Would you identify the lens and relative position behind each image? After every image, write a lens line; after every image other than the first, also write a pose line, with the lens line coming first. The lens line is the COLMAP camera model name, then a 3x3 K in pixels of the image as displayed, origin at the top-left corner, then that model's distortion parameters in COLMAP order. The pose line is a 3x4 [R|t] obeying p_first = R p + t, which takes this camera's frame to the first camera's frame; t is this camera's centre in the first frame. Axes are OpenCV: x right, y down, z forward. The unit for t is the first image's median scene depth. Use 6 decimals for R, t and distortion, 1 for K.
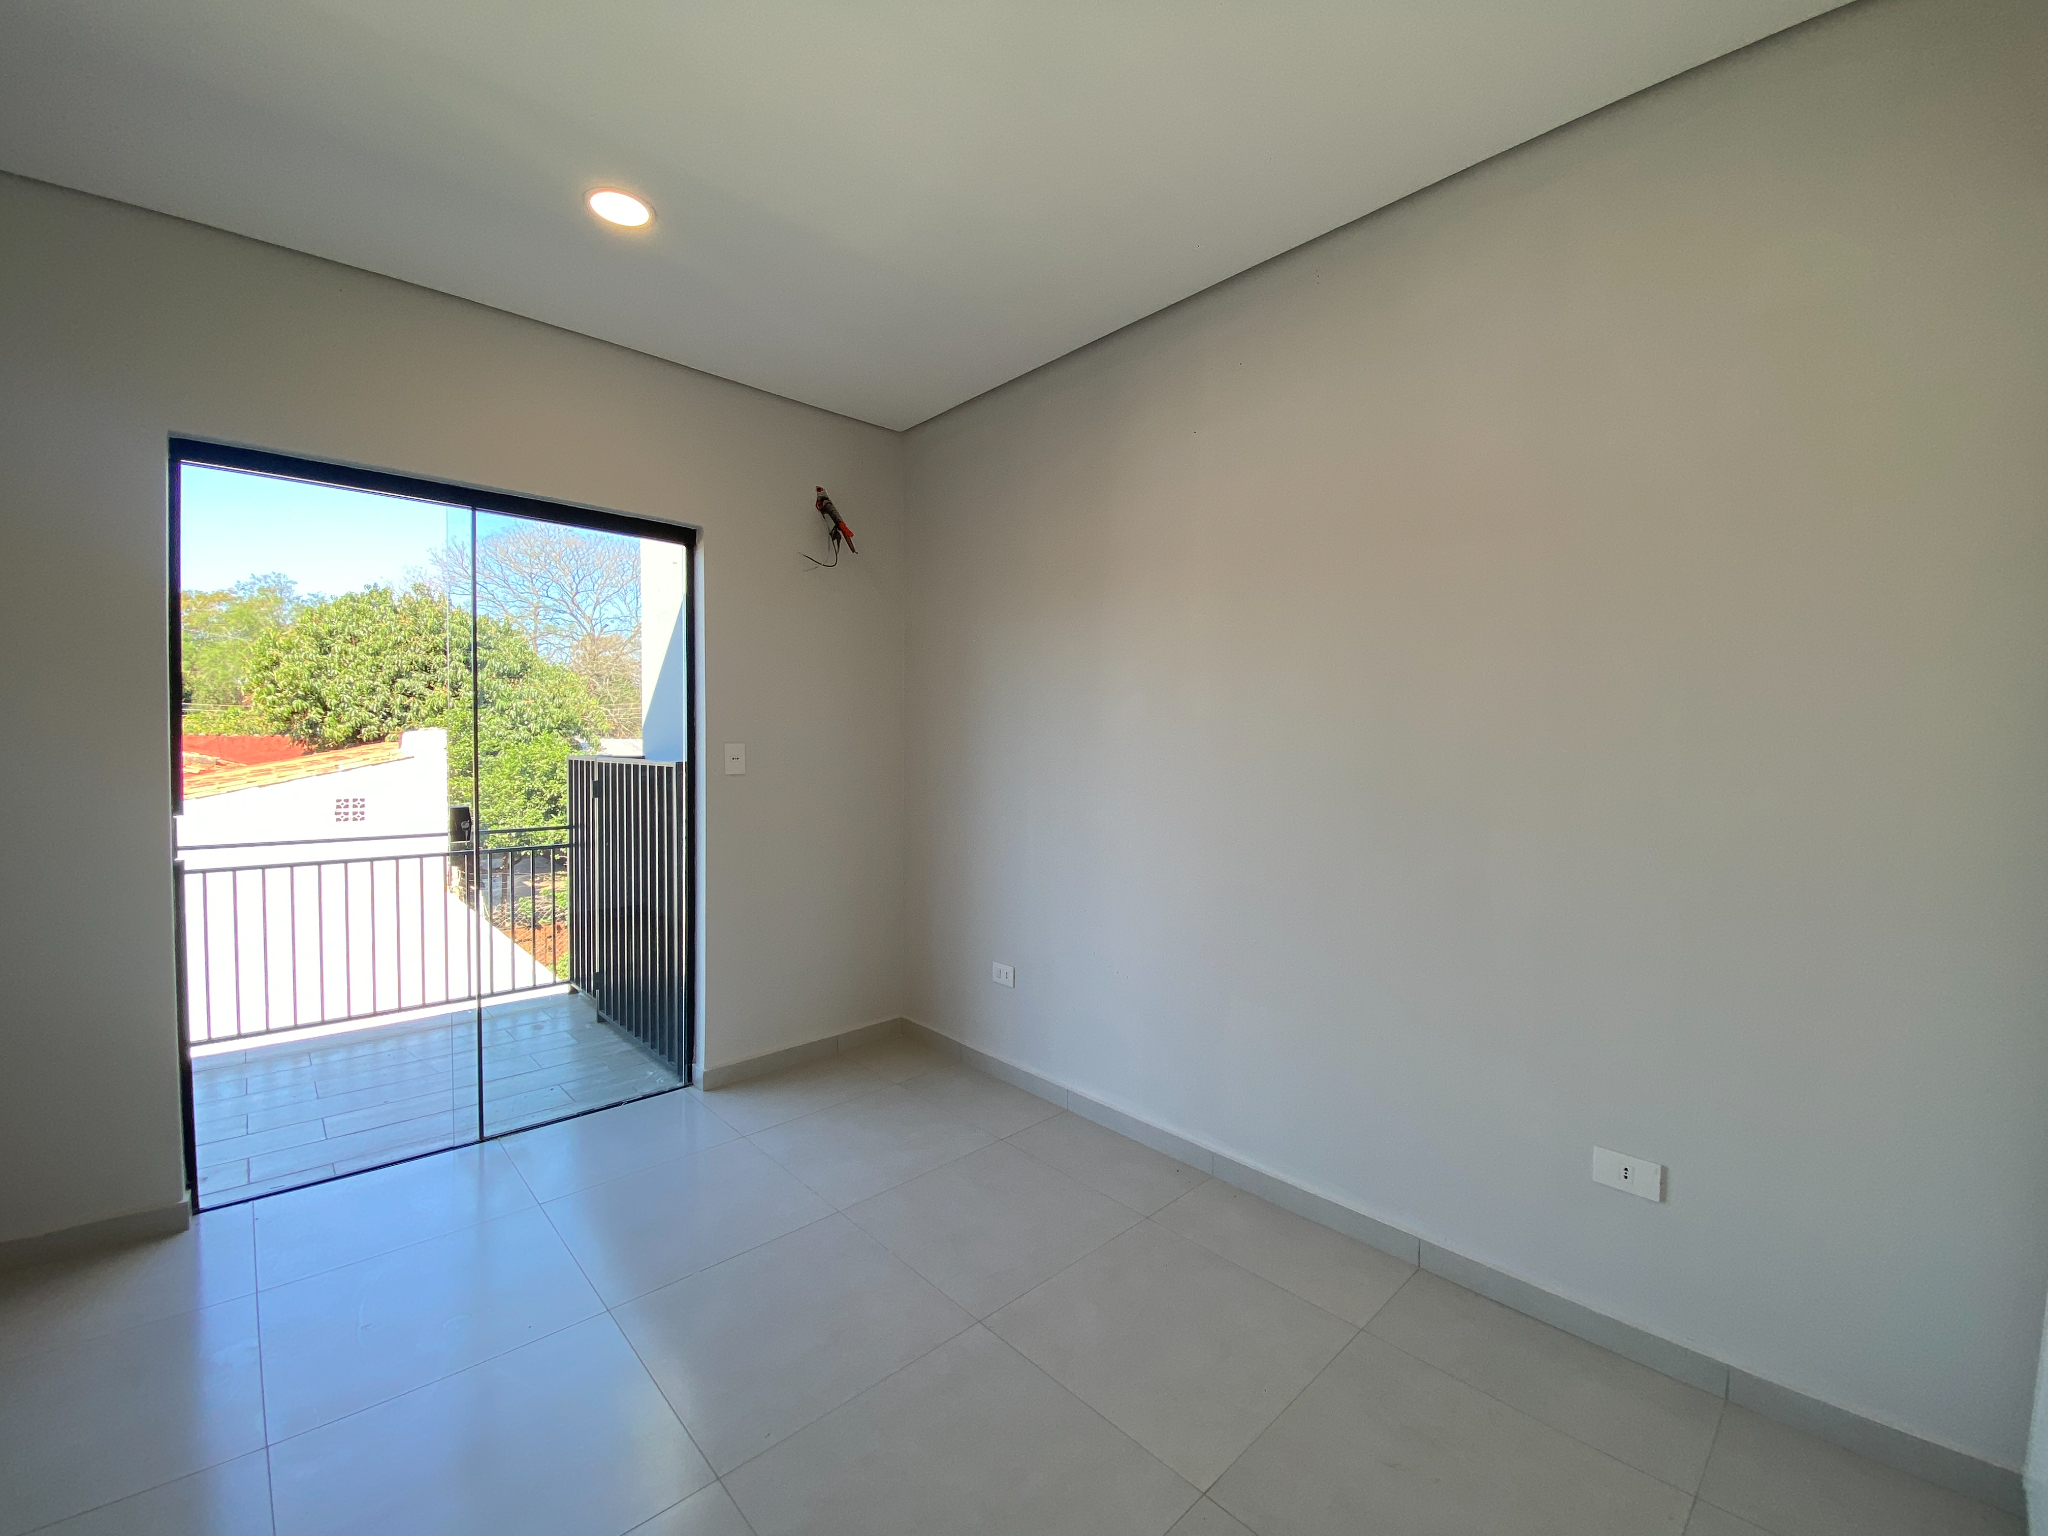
lens RADIAL K [[838.7, 0, 1024.0], [0, 838.7, 768.0], [0, 0, 1]] dist [-0.000160, -0.014481]
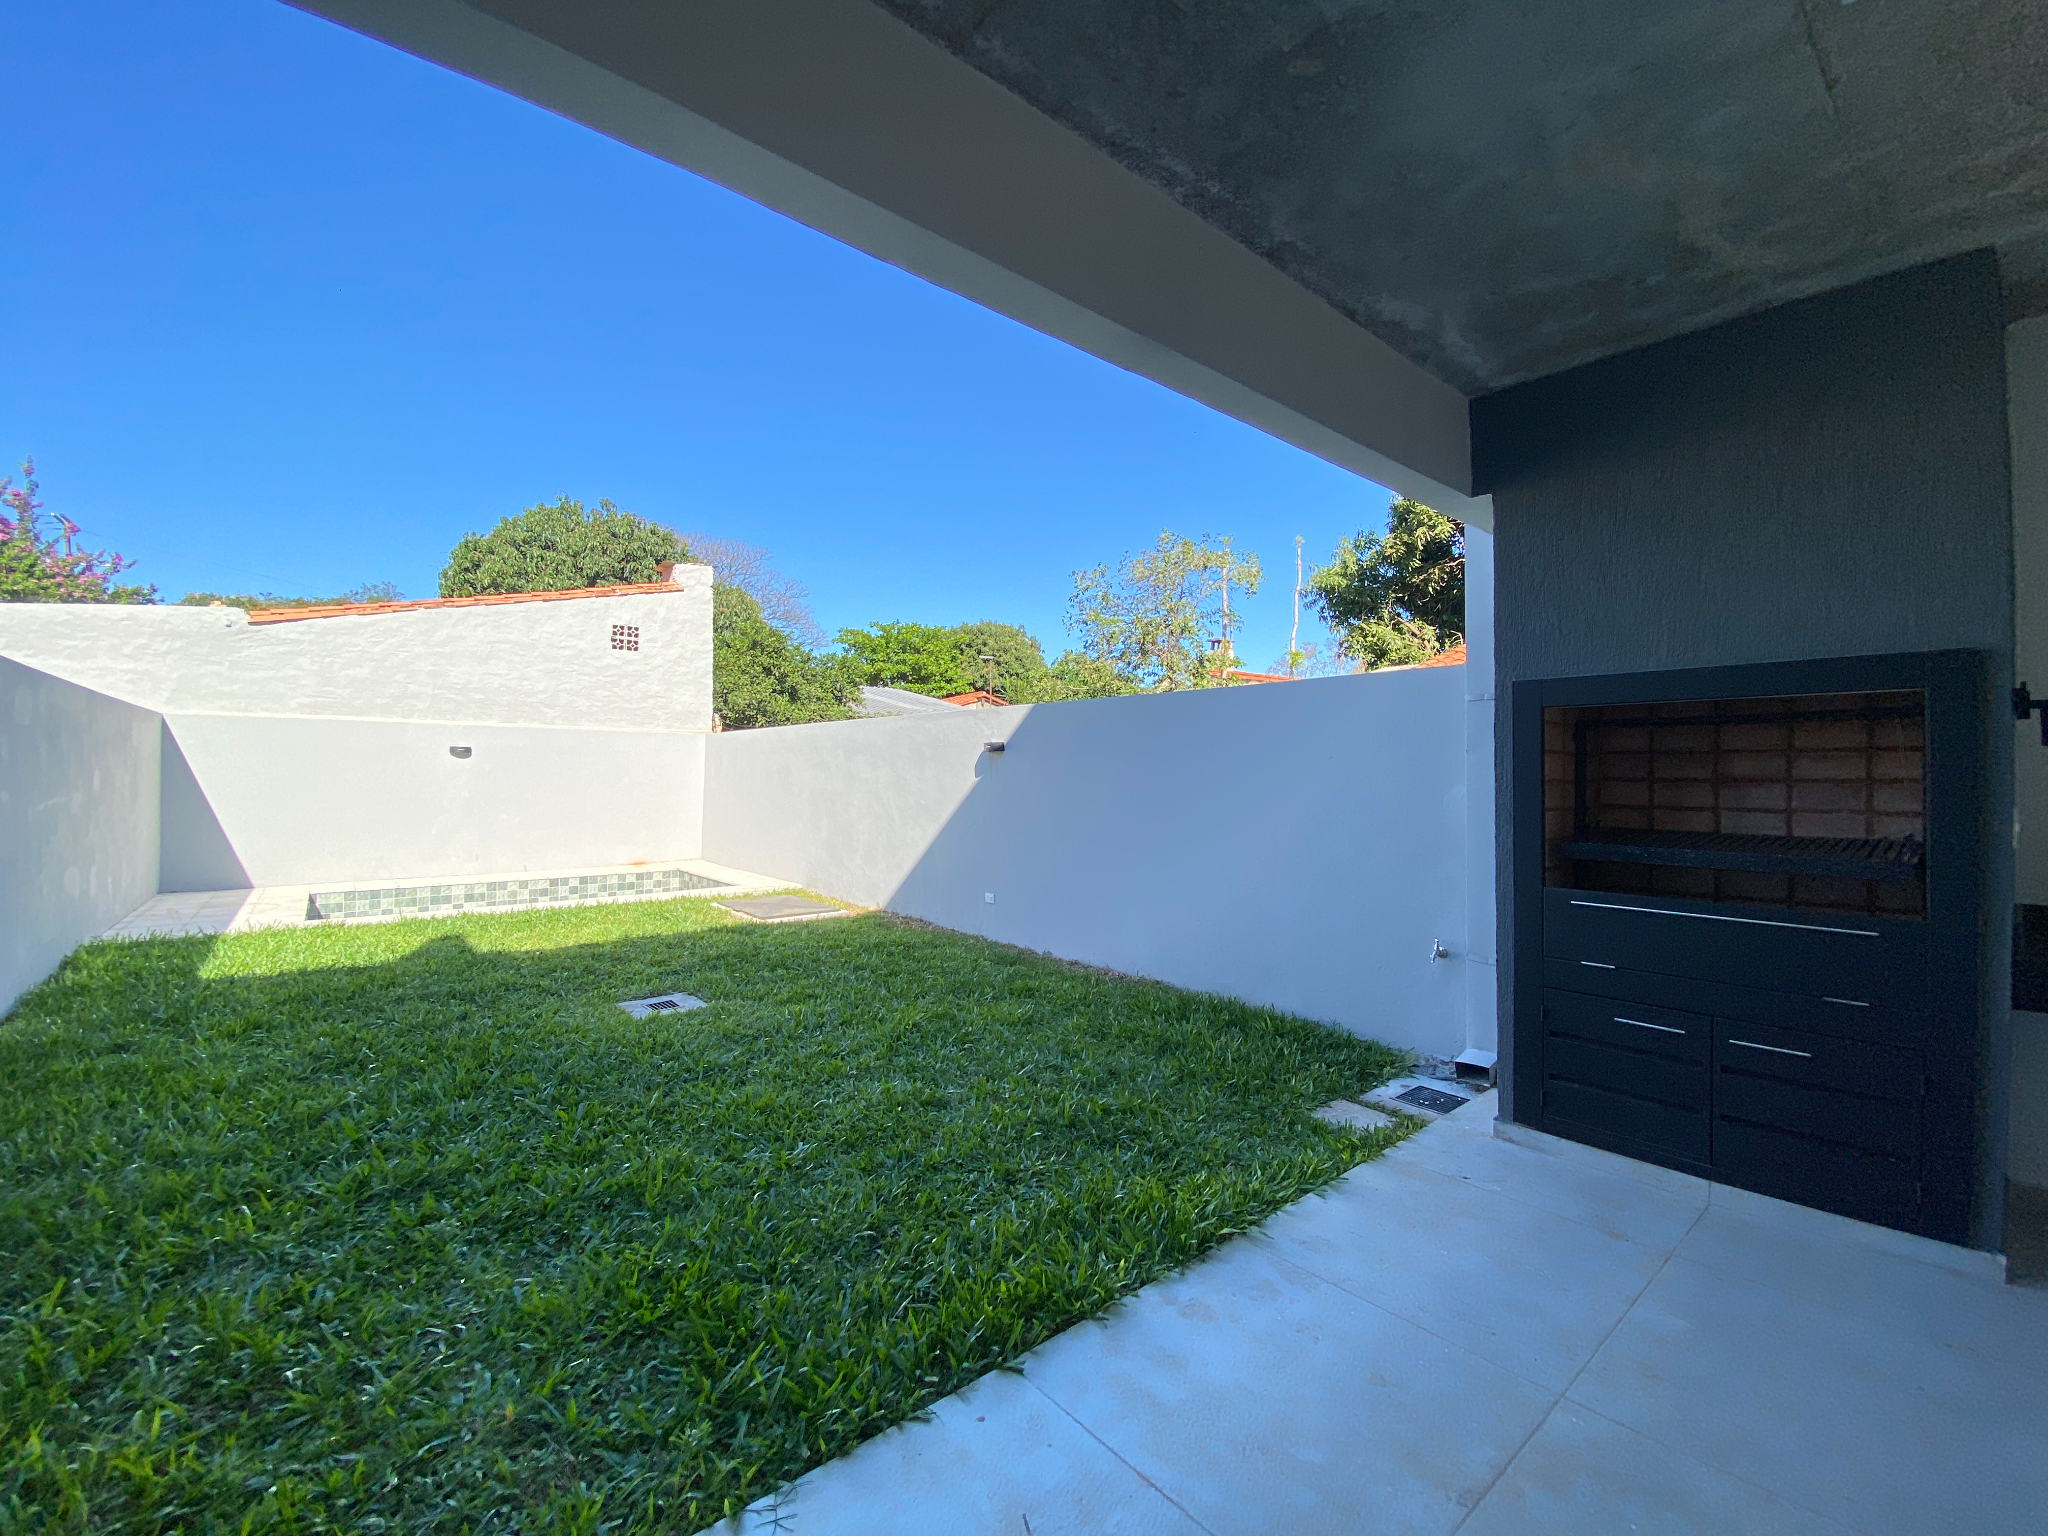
lens RADIAL K [[829.3, 0, 1010.2], [0, 829.3, 769.9], [0, 0, 1]] dist [0.017564, -0.029862]
pose [[0.997810, 0.001172, -0.066130, -0.197751], [-0.003036, 0.999601, -0.028096, 0.145957], [0.066070, 0.028235, 0.997415, 0.055564]]
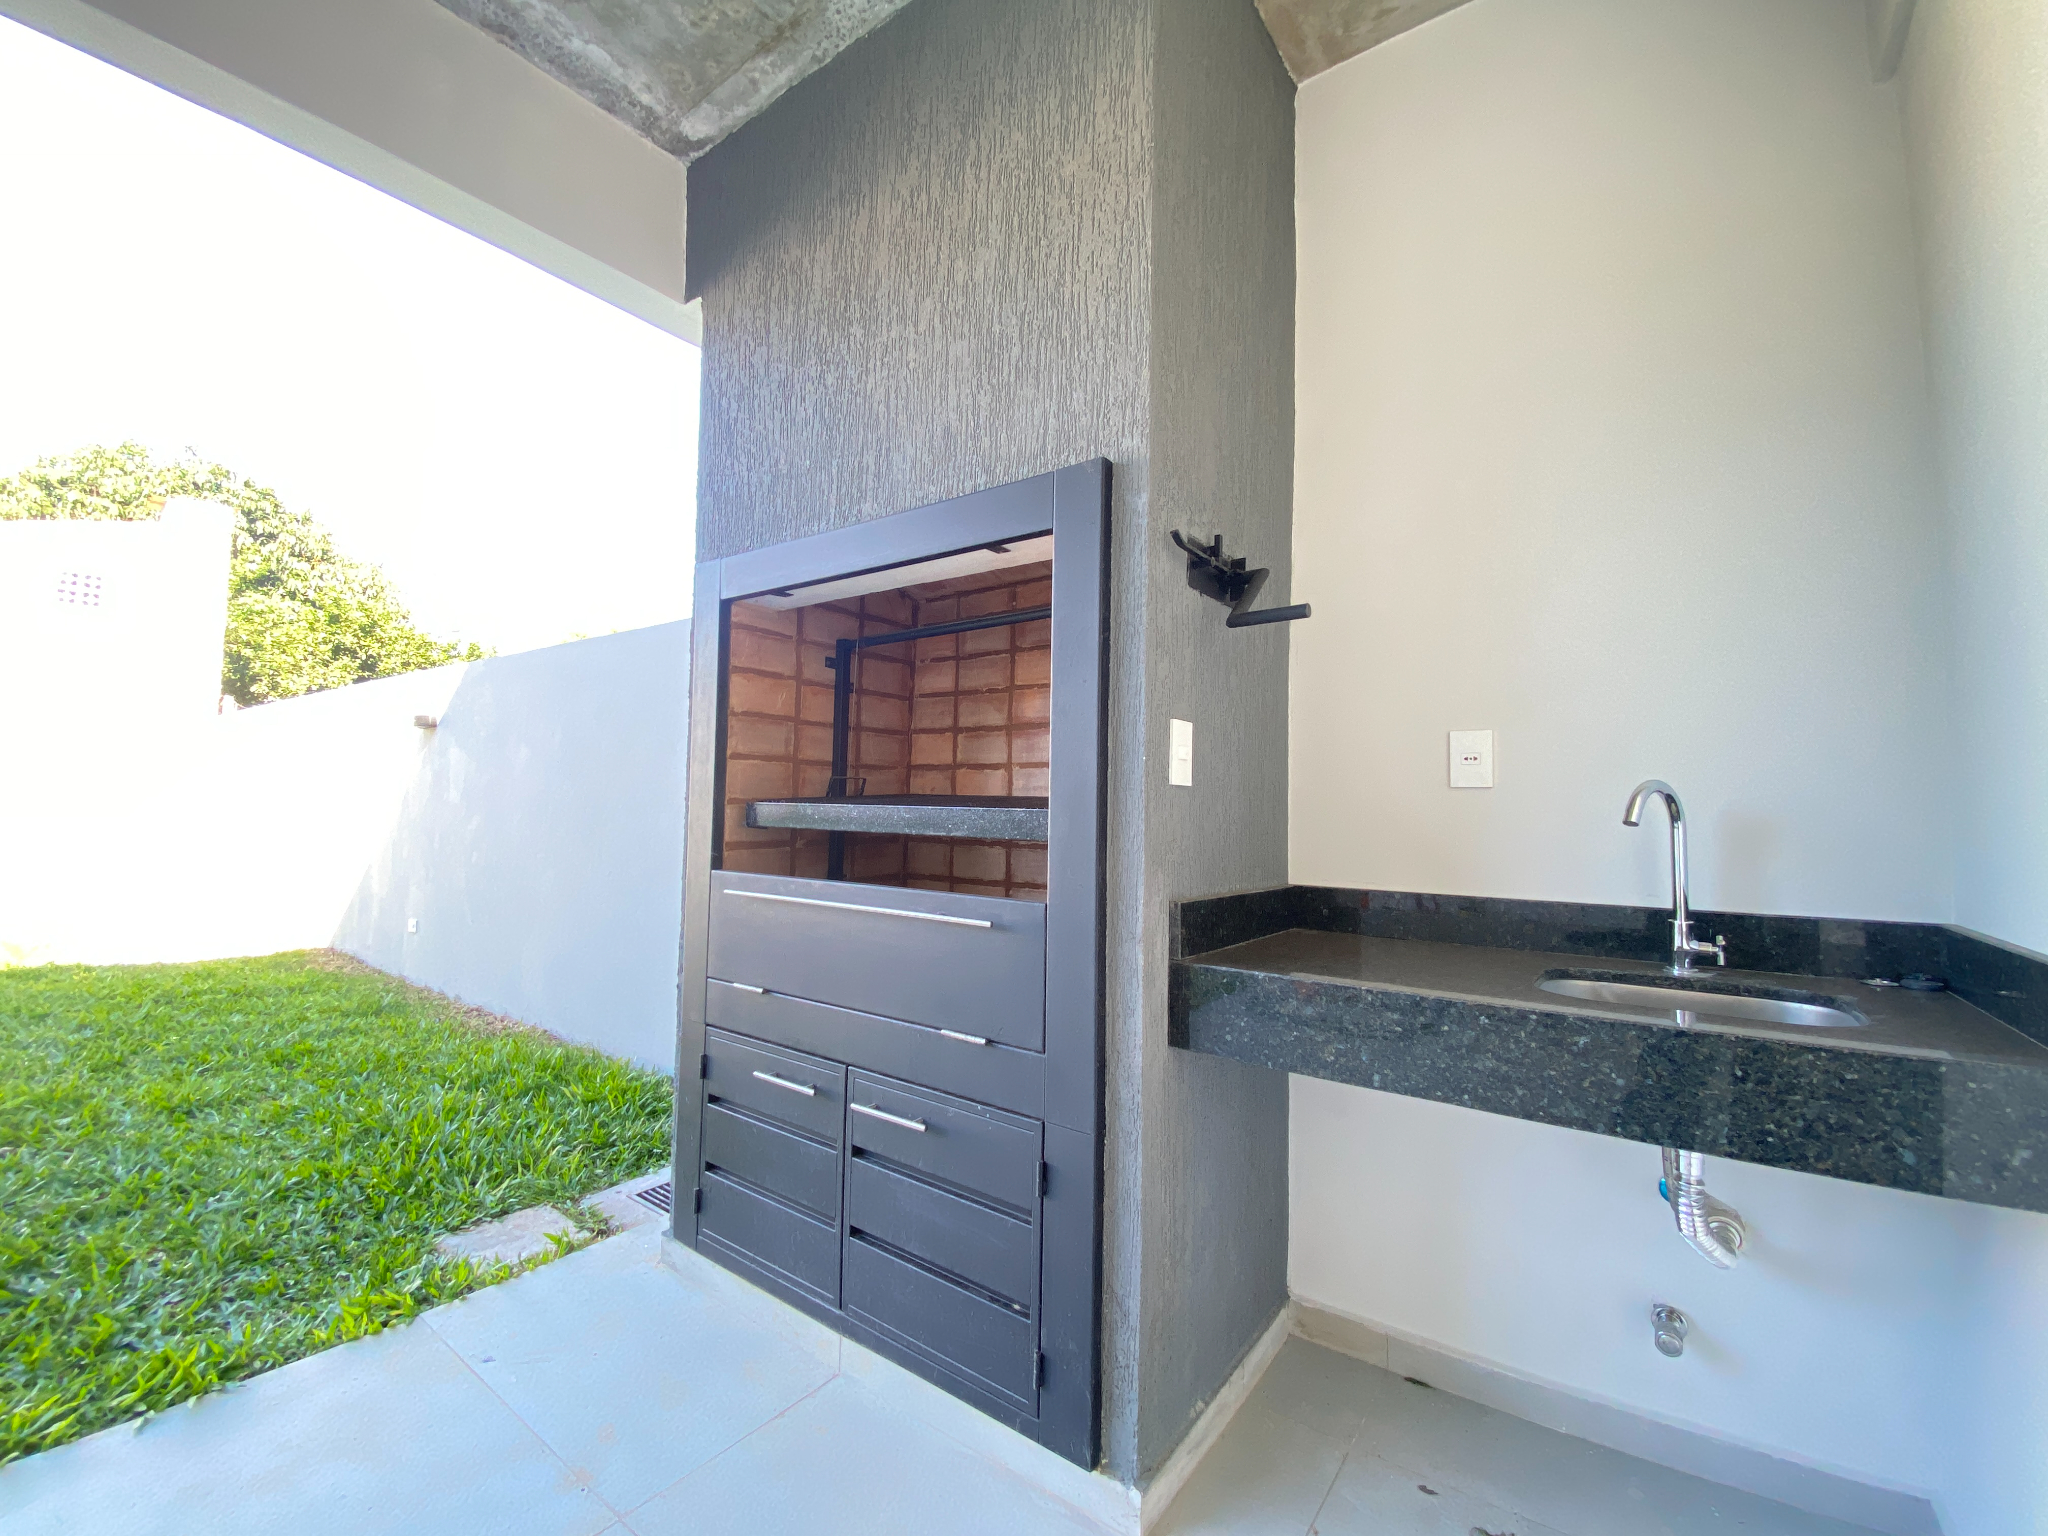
lens RADIAL K [[808.6, 0, 1051.3], [0, 808.6, 773.3], [0, 0, 1]] dist [-0.000054, -0.015232]
pose [[0.974055, 0.022904, 0.225151, -0.091413], [-0.008642, 0.997904, -0.064126, 0.157144], [-0.226148, 0.060516, 0.972211, 0.111184]]
